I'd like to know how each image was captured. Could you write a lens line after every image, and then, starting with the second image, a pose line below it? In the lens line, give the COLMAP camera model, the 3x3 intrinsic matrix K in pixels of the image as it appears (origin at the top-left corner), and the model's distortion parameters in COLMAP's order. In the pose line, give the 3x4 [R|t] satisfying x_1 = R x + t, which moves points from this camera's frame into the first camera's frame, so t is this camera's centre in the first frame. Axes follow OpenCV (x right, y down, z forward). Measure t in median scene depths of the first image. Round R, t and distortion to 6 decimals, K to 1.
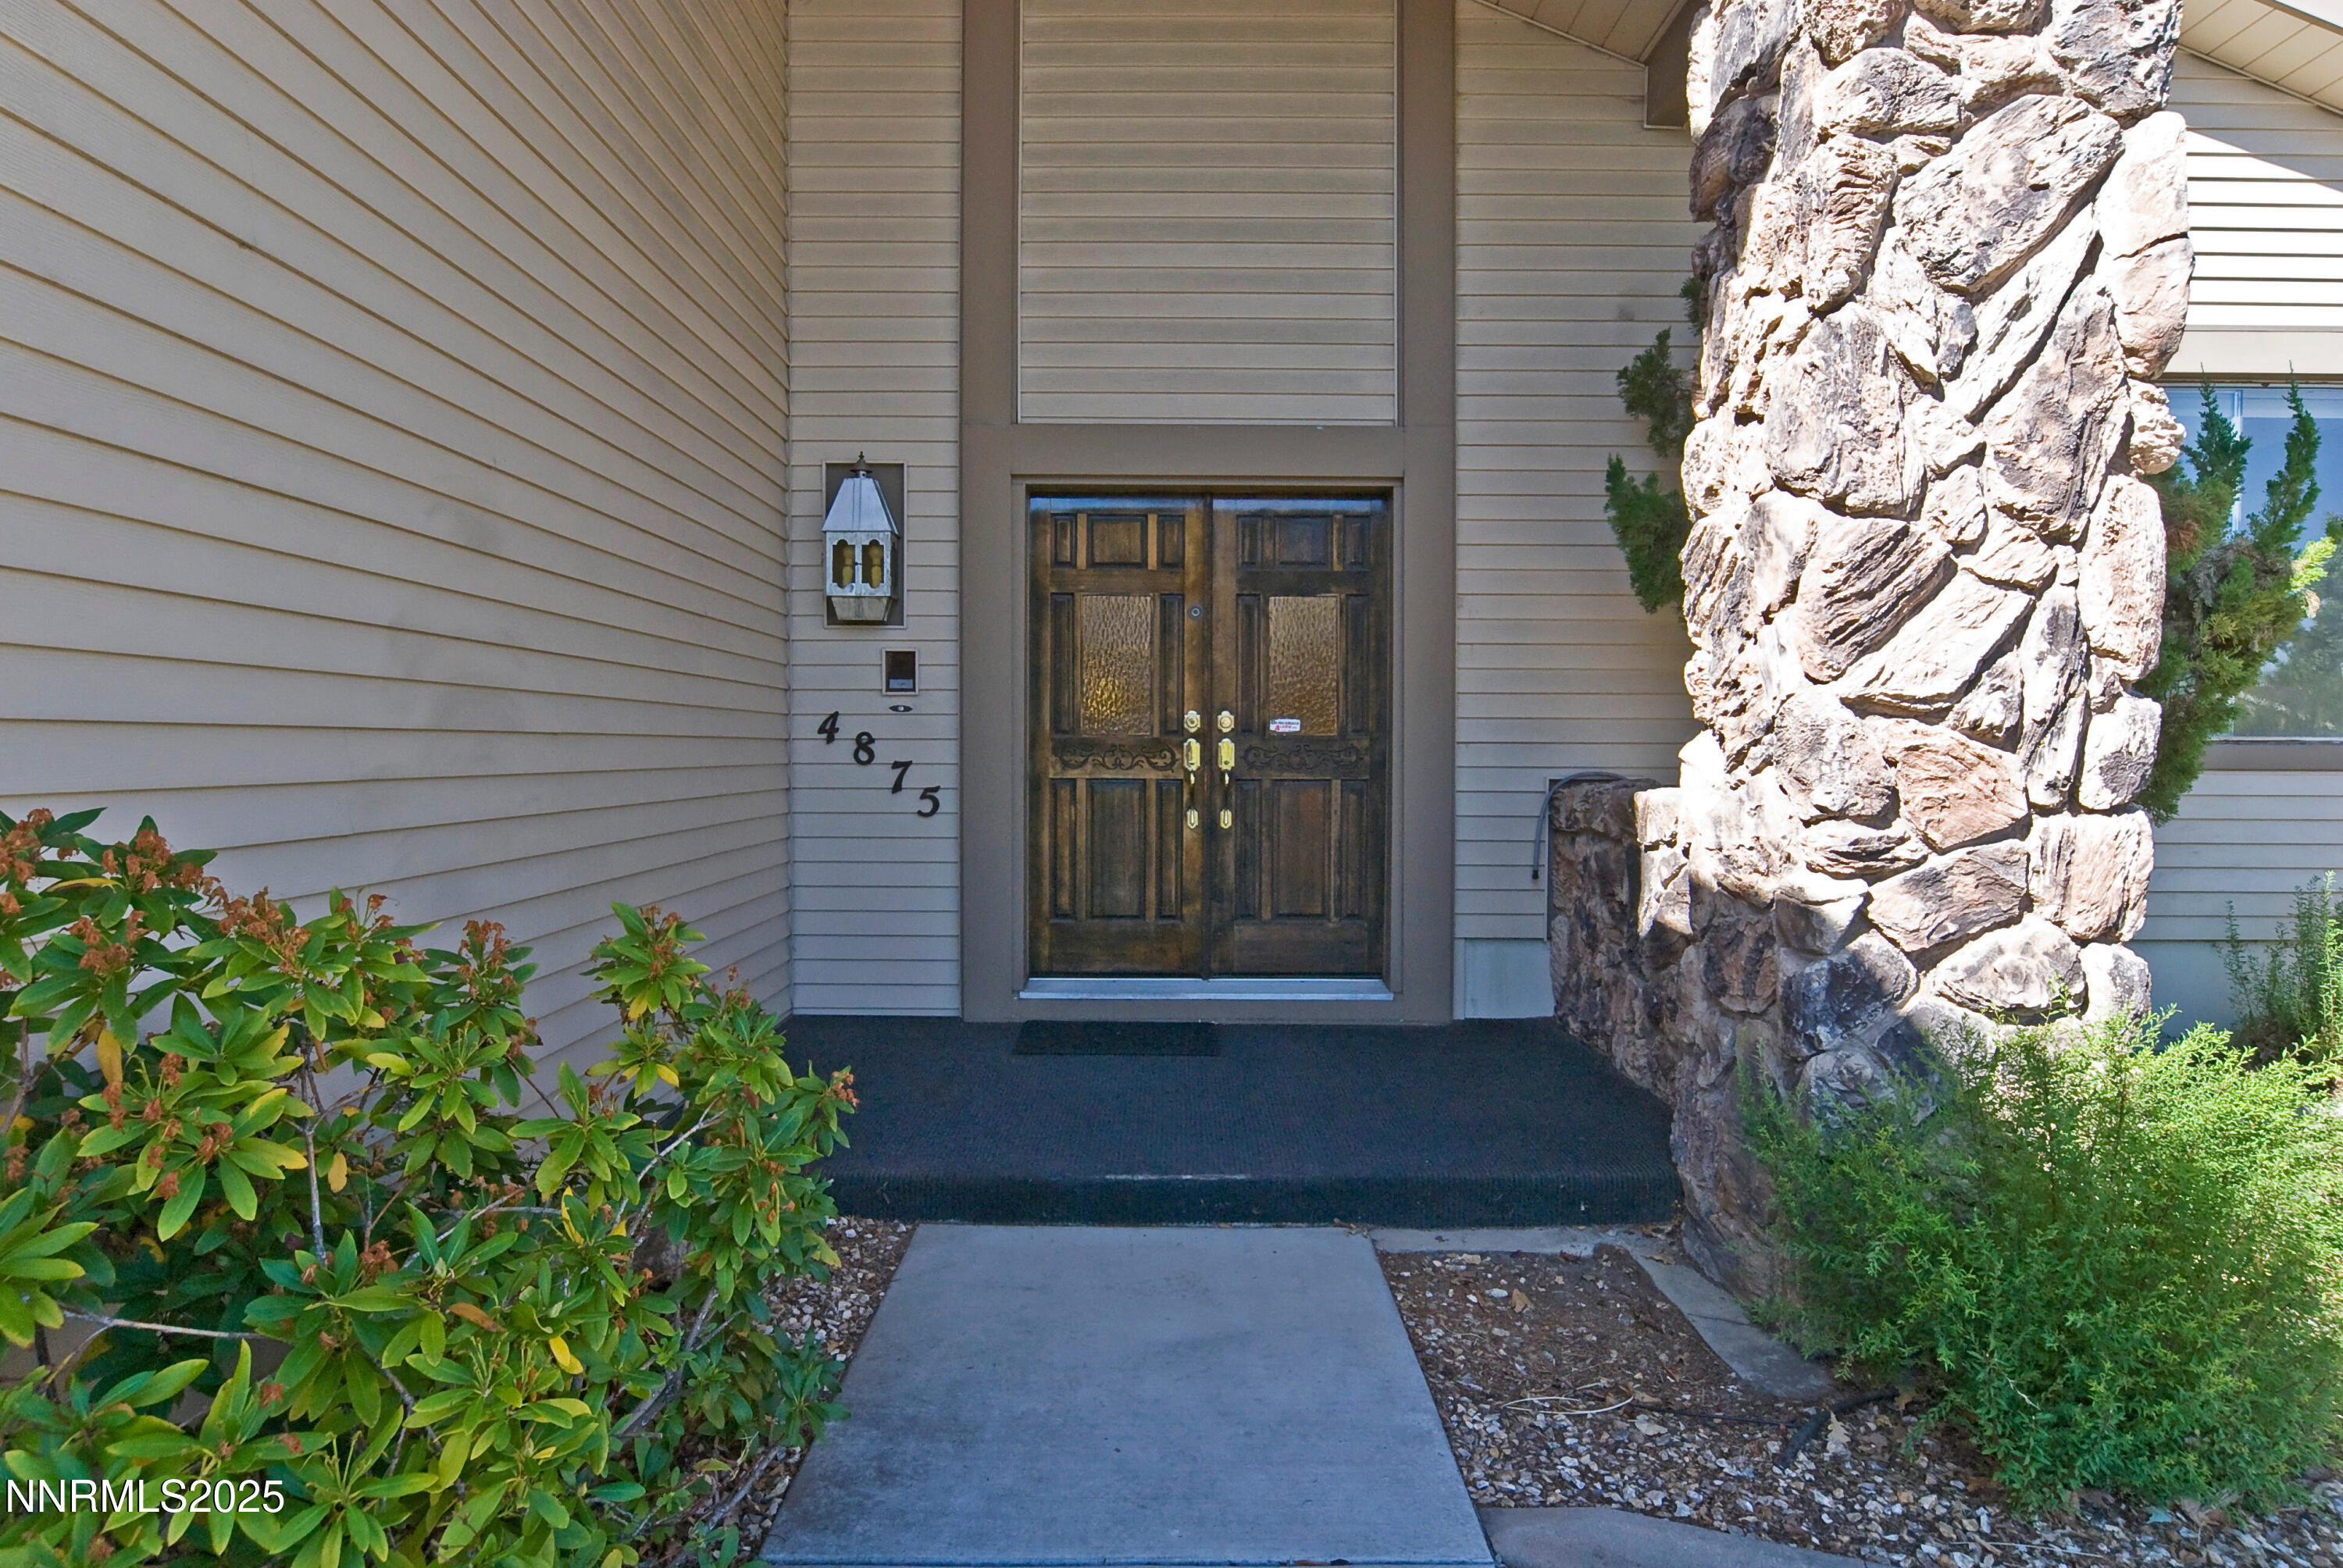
lens RADIAL K [[1265.8, 0, 1165.2], [0, 1265.8, 779.2], [0, 0, 1]] dist [0.000465, -0.001818]
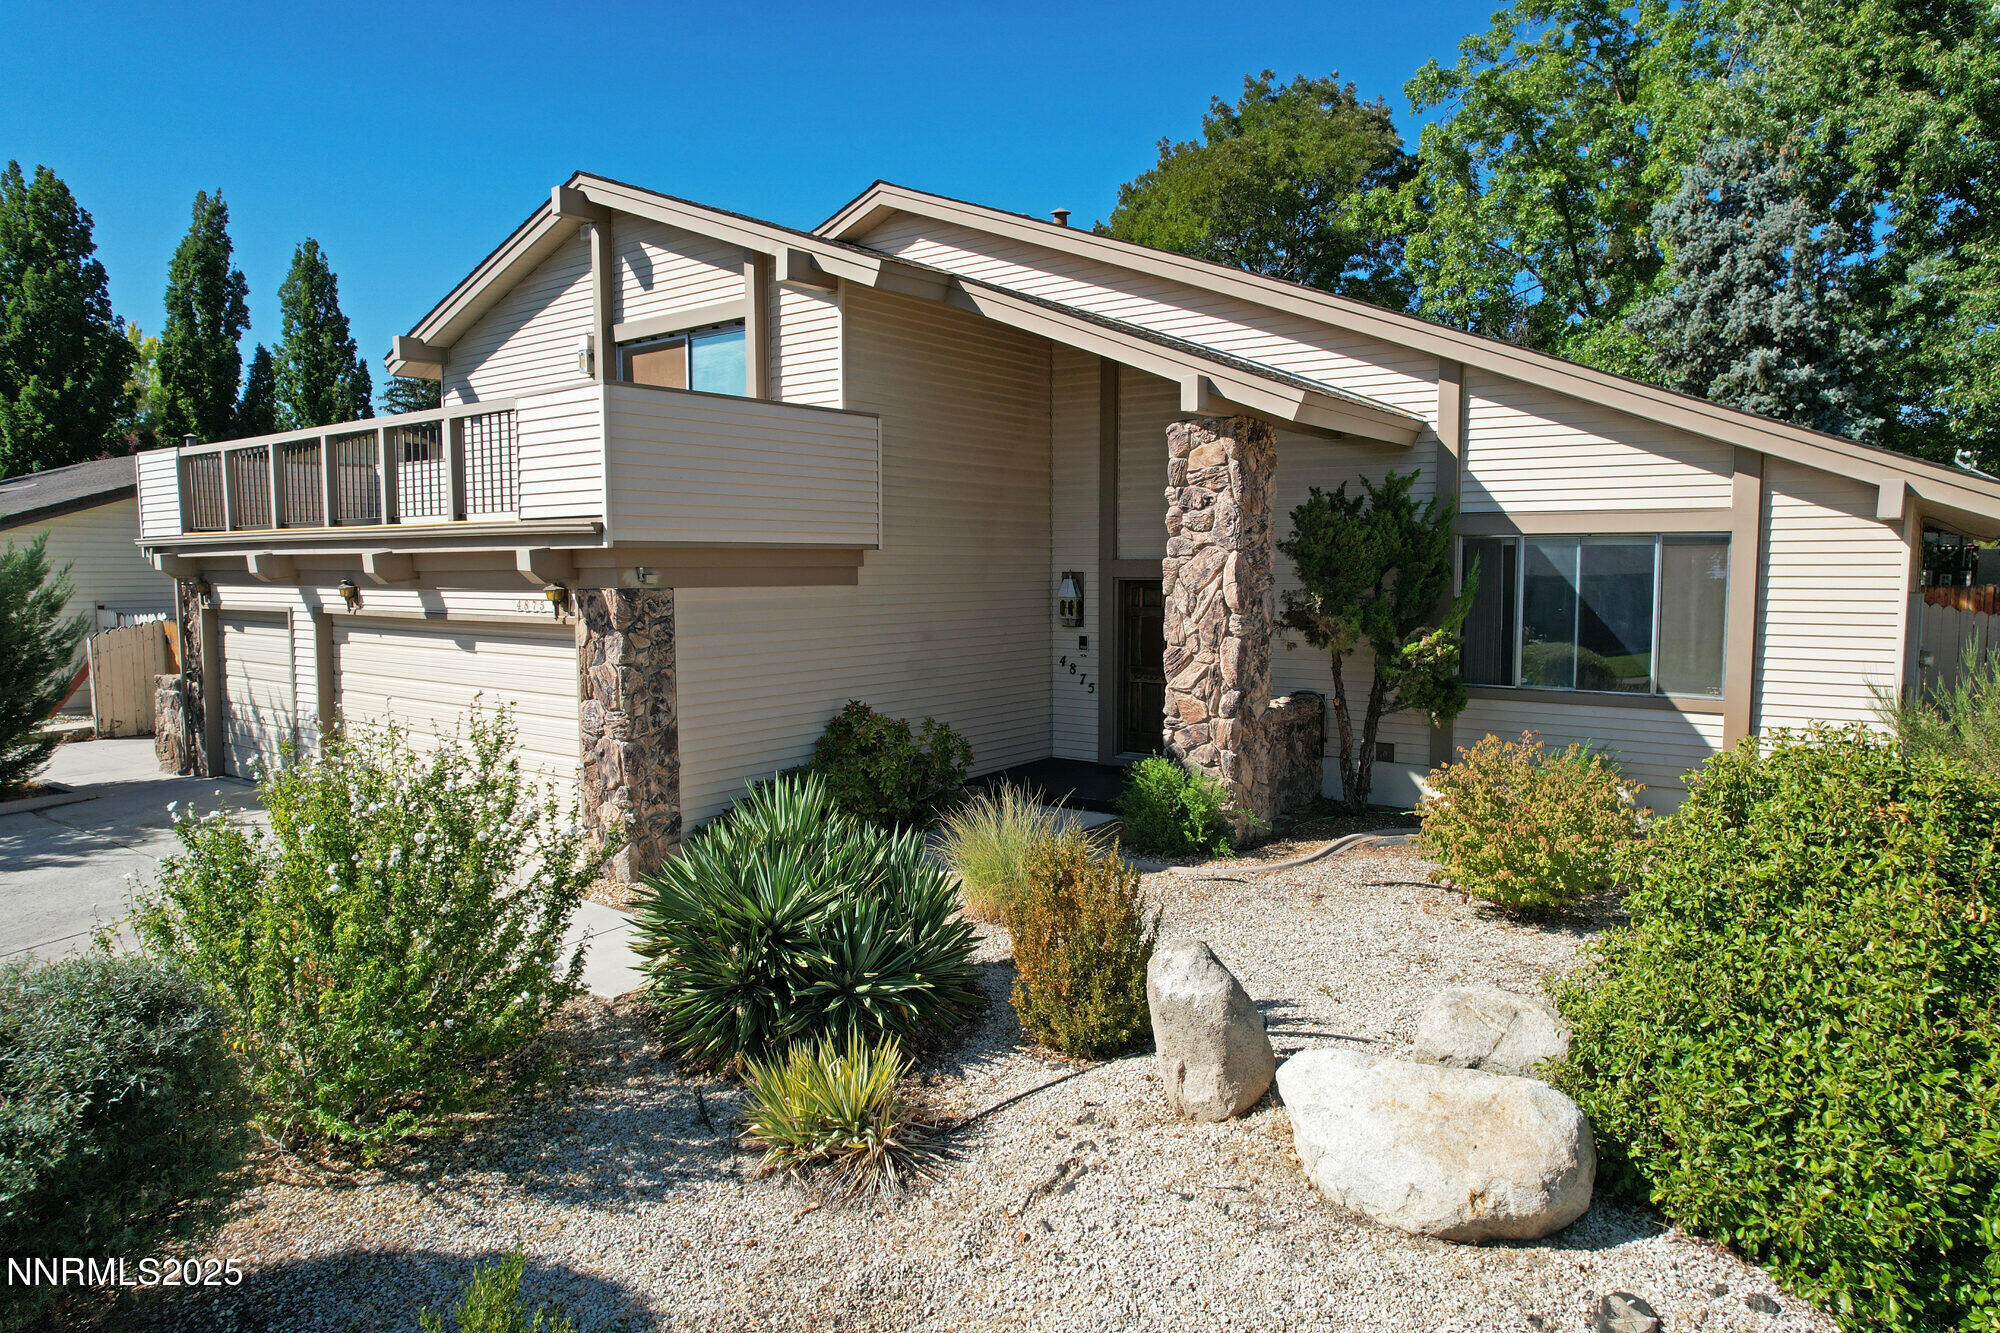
lens RADIAL K [[1253.8, 0, 996.8], [0, 1253.8, 669.1], [0, 0, 1]] dist [-0.042501, 0.032765]
pose [[0.797746, 0.043951, -0.601390, 1.400869], [-0.009452, 0.998129, 0.060407, -0.201764], [0.602920, -0.042505, 0.796668, -1.455771]]
